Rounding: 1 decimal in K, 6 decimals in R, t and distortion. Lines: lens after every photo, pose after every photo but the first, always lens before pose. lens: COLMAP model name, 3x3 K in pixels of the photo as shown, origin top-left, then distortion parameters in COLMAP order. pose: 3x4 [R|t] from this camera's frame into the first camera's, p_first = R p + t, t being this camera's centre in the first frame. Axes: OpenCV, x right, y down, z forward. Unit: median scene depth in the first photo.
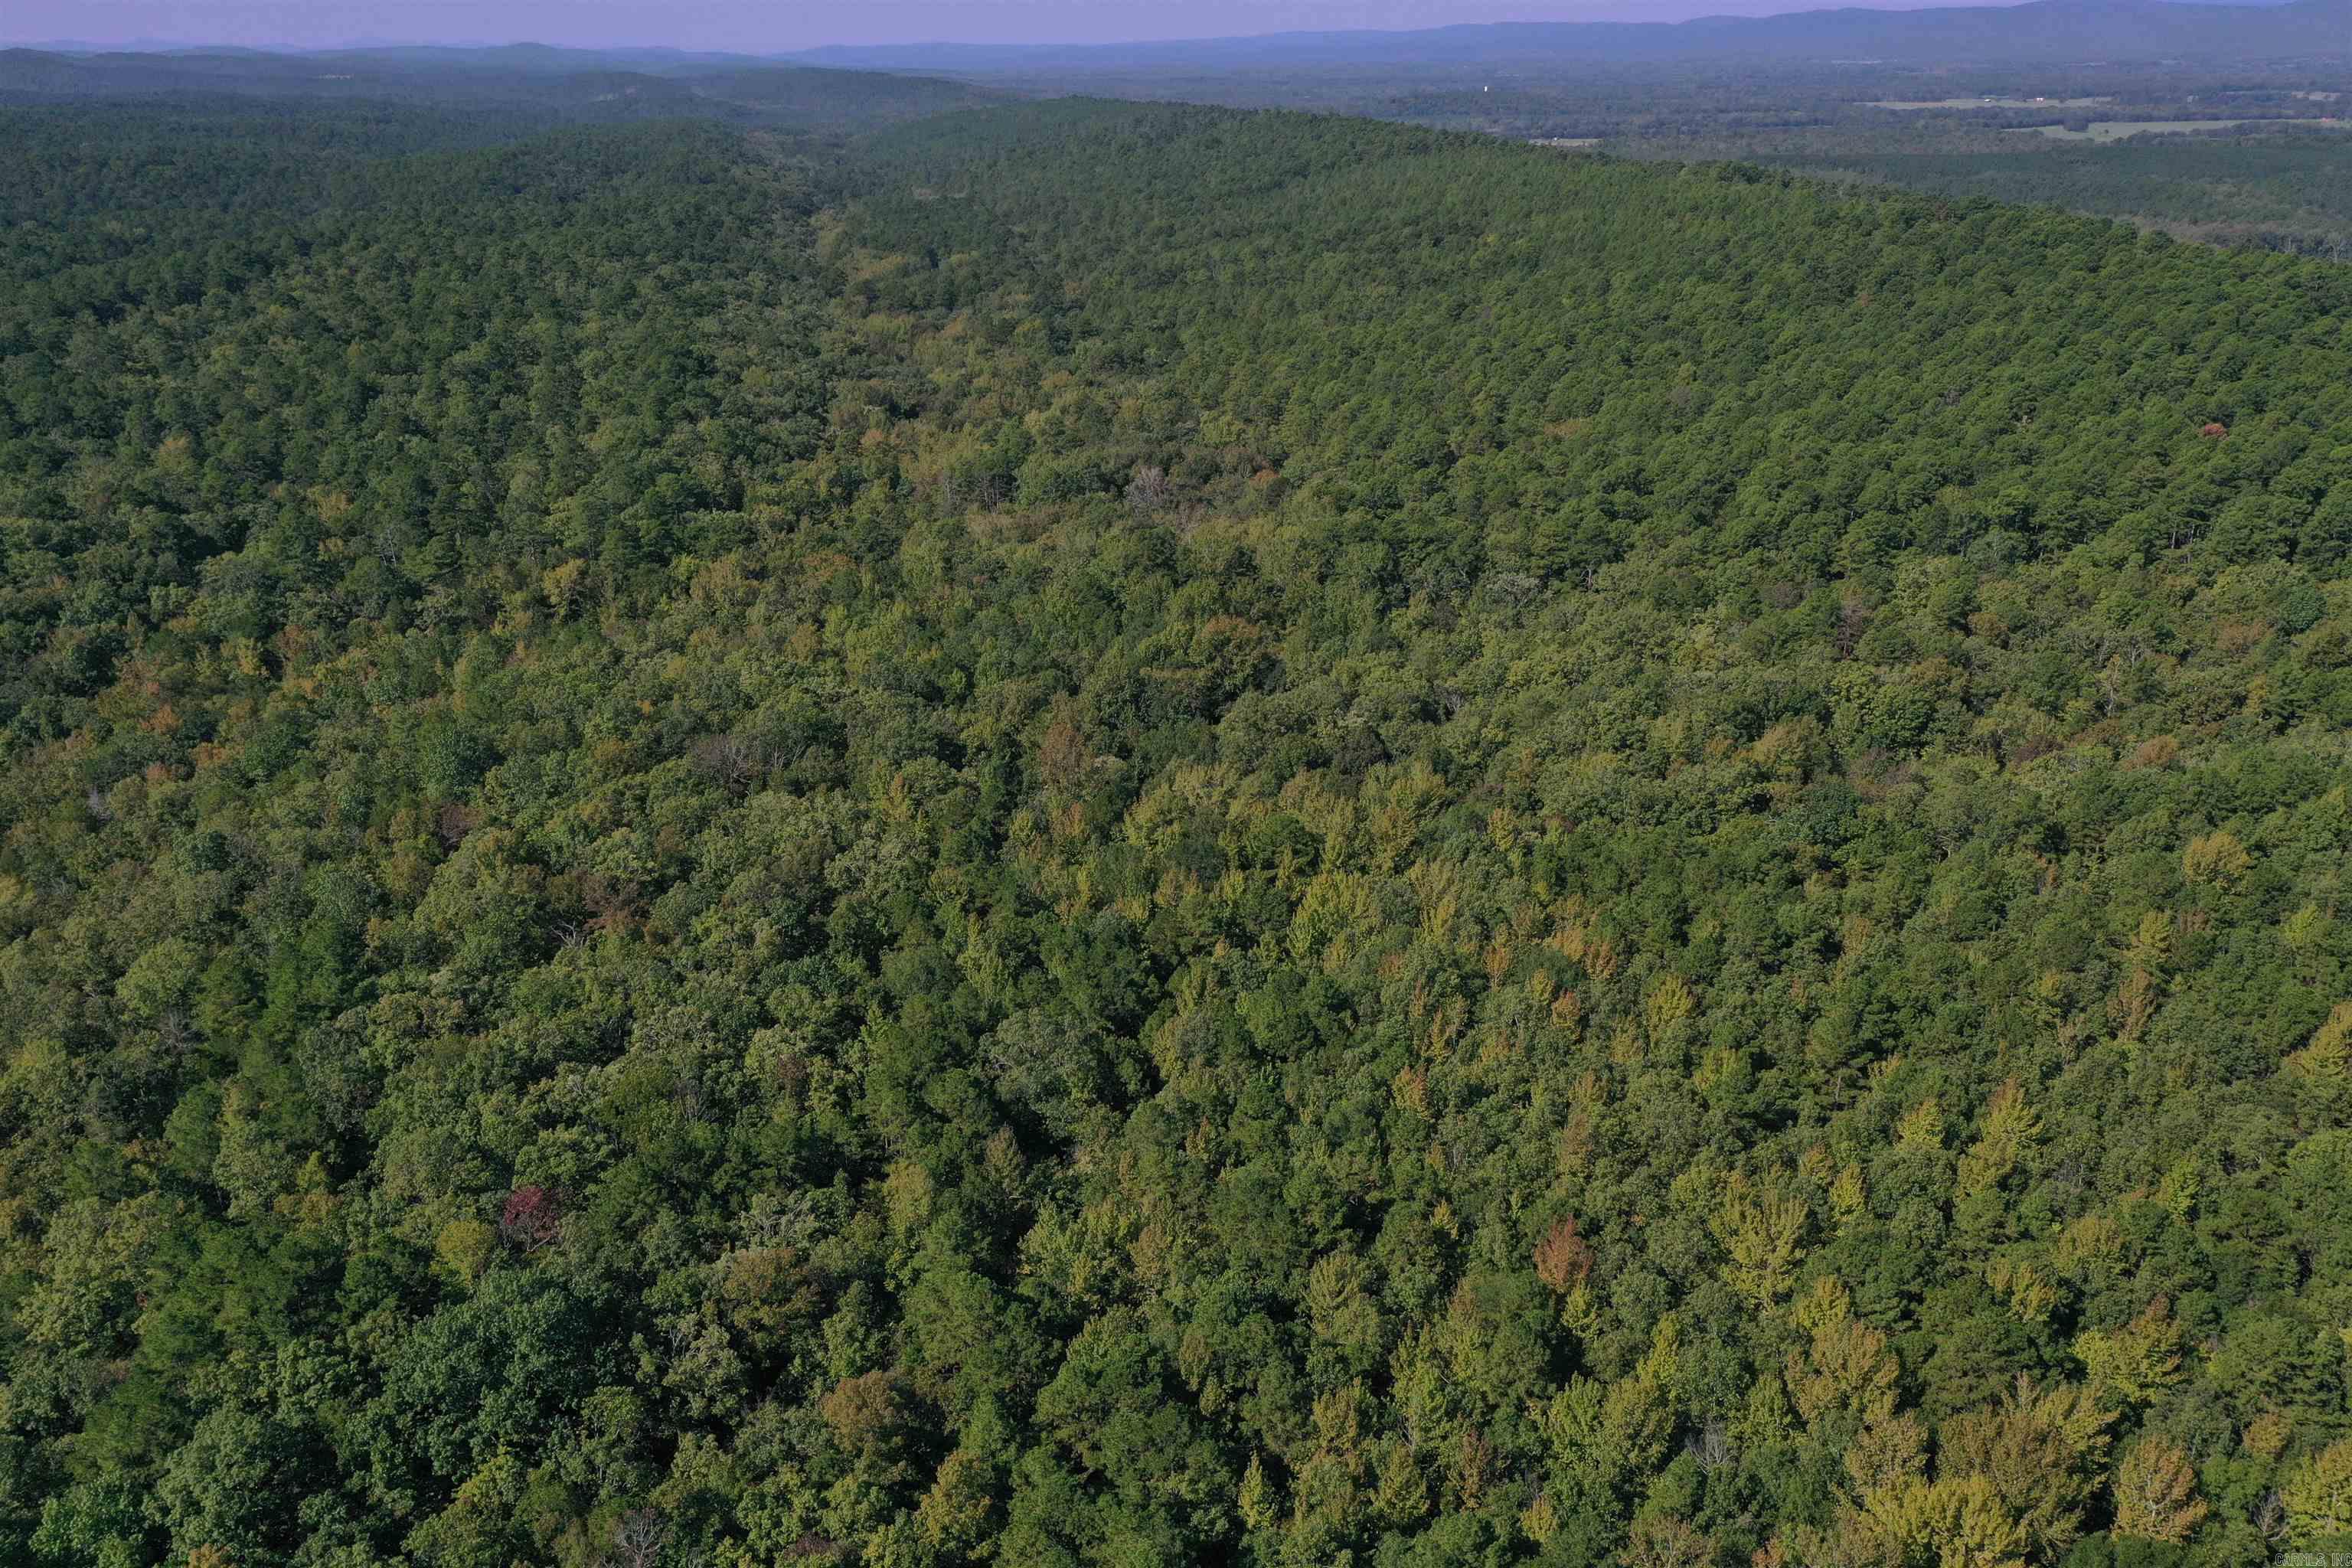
lens RADIAL K [[1867.8, 0, 1176.0], [0, 1867.8, 784.0], [0, 0, 1]] dist [0.014491, -0.003282]
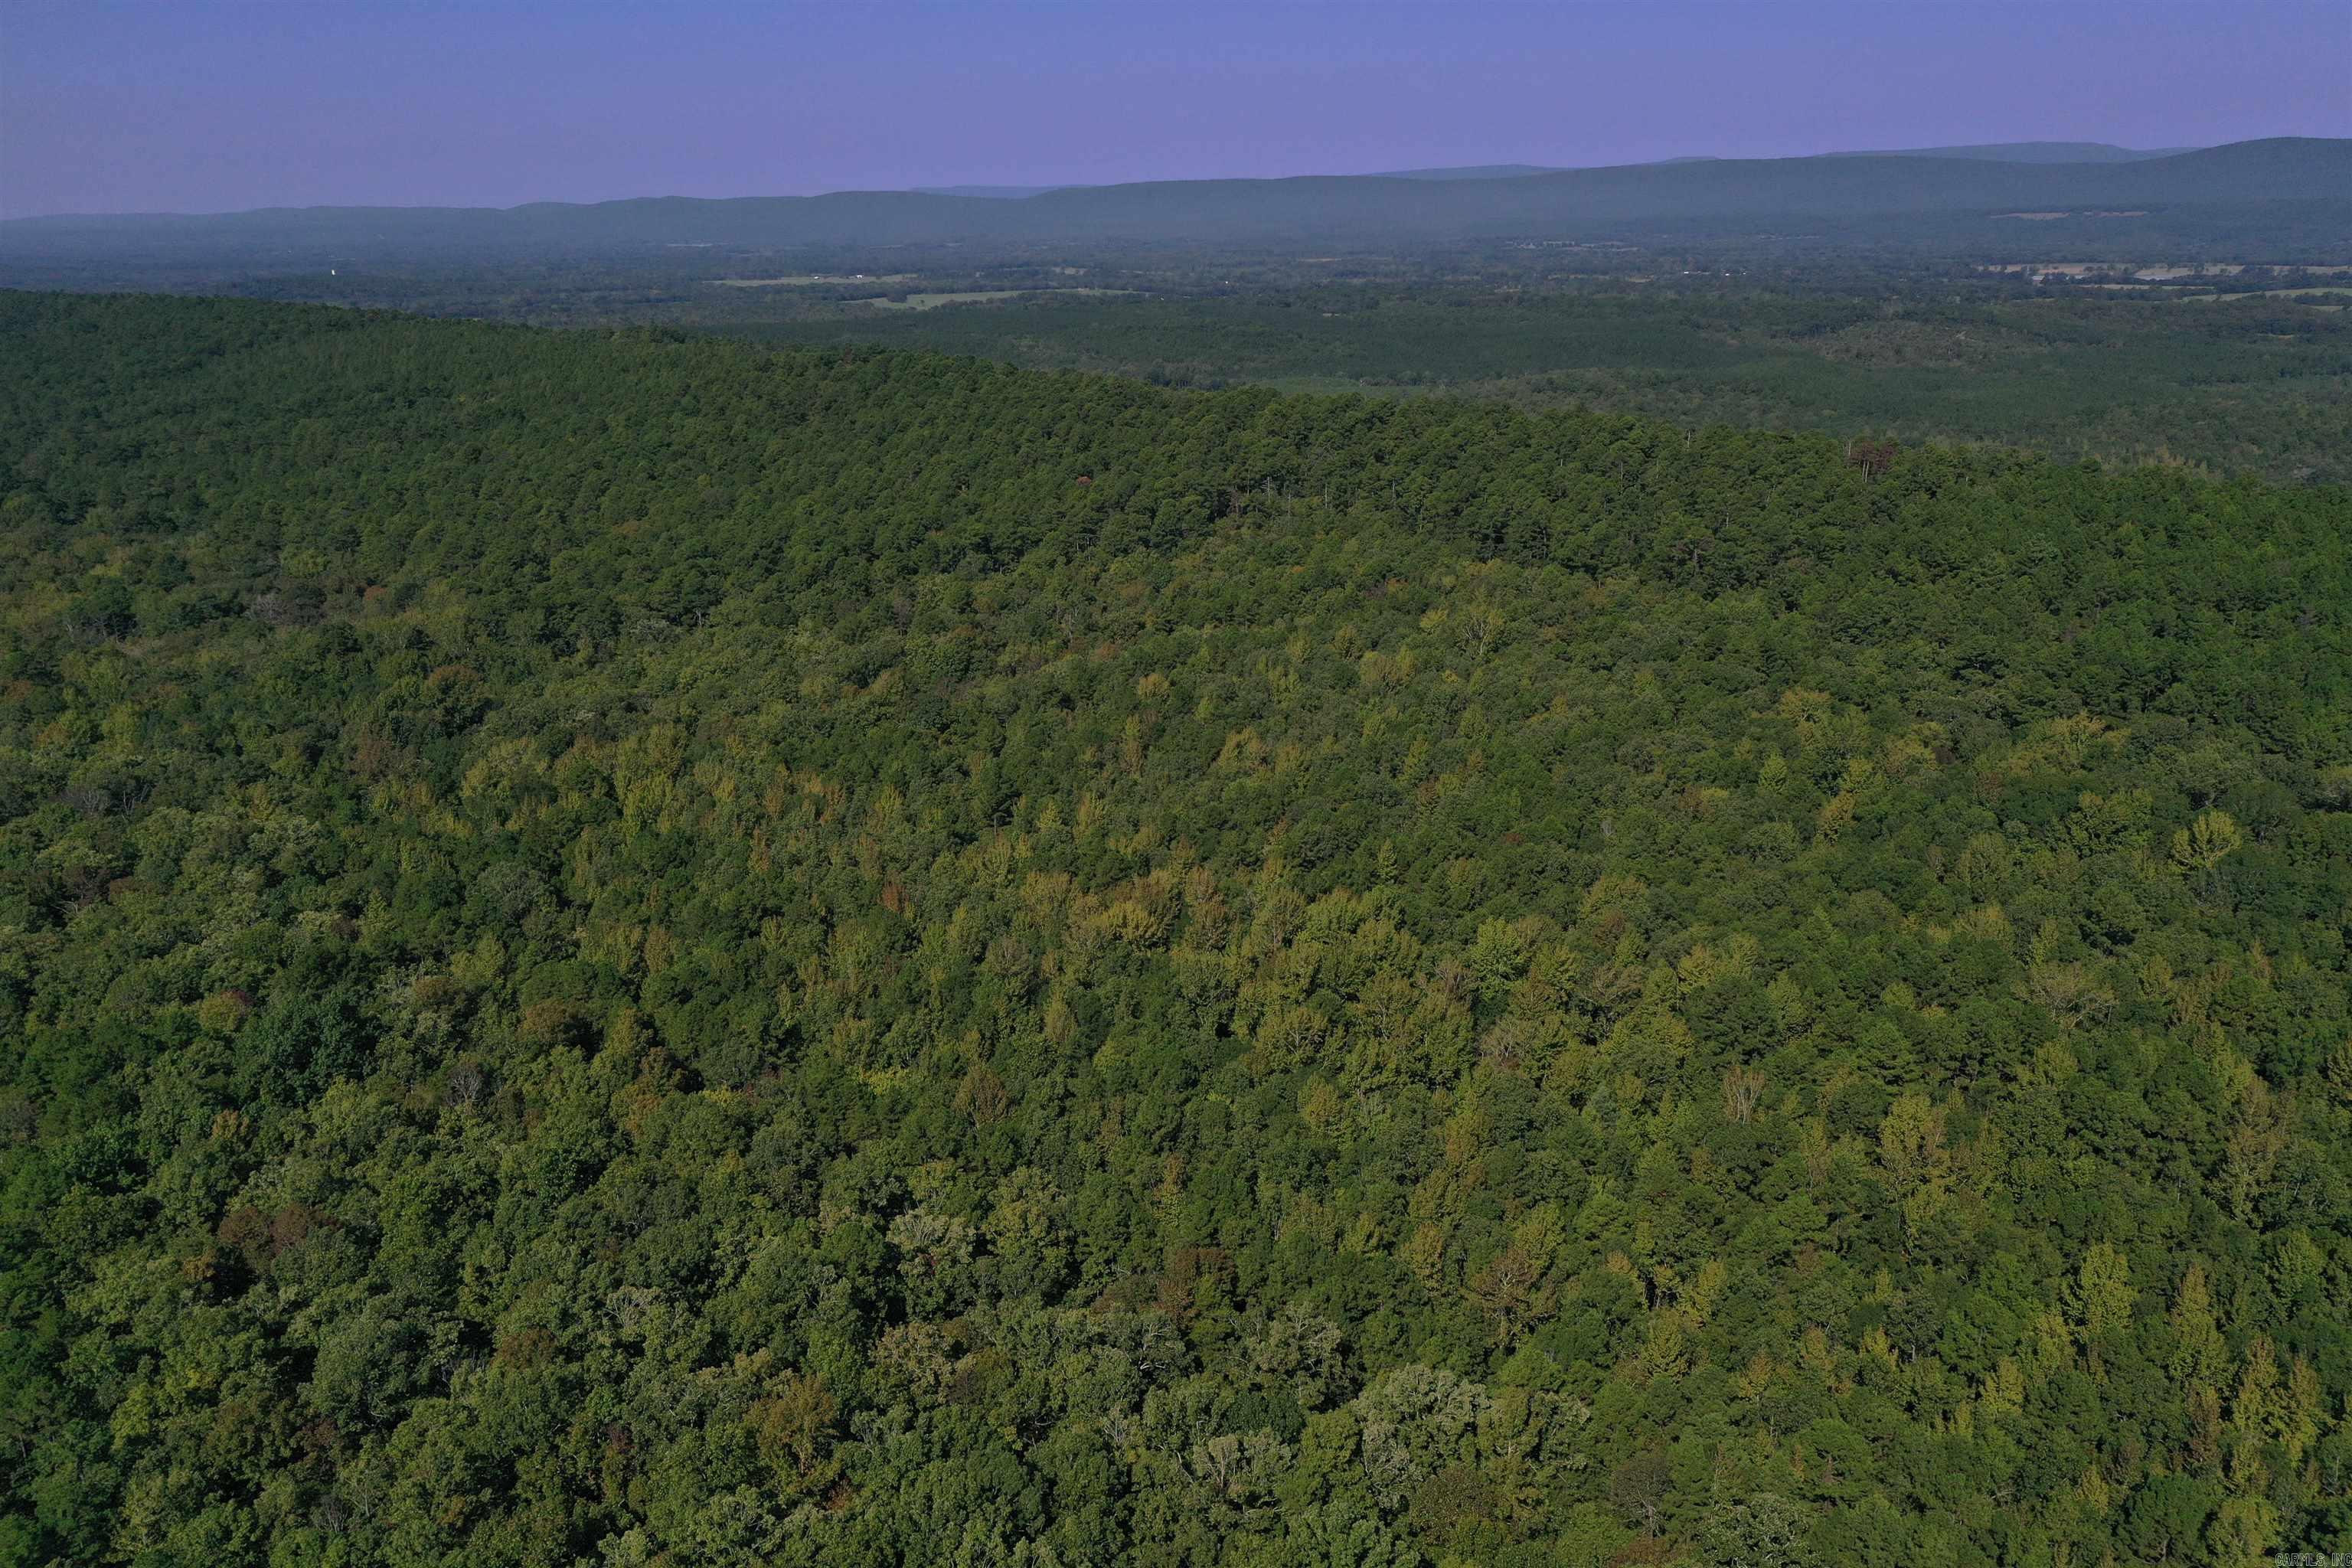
lens RADIAL K [[1885.0, 0, 1176.0], [0, 1885.0, 784.0], [0, 0, 1]] dist [0.008419, 0.004253]
pose [[0.839315, -0.157045, 0.520469, -0.318777], [0.203312, 0.978571, -0.032592, 0.176078], [-0.504197, 0.133173, 0.853258, -0.439945]]
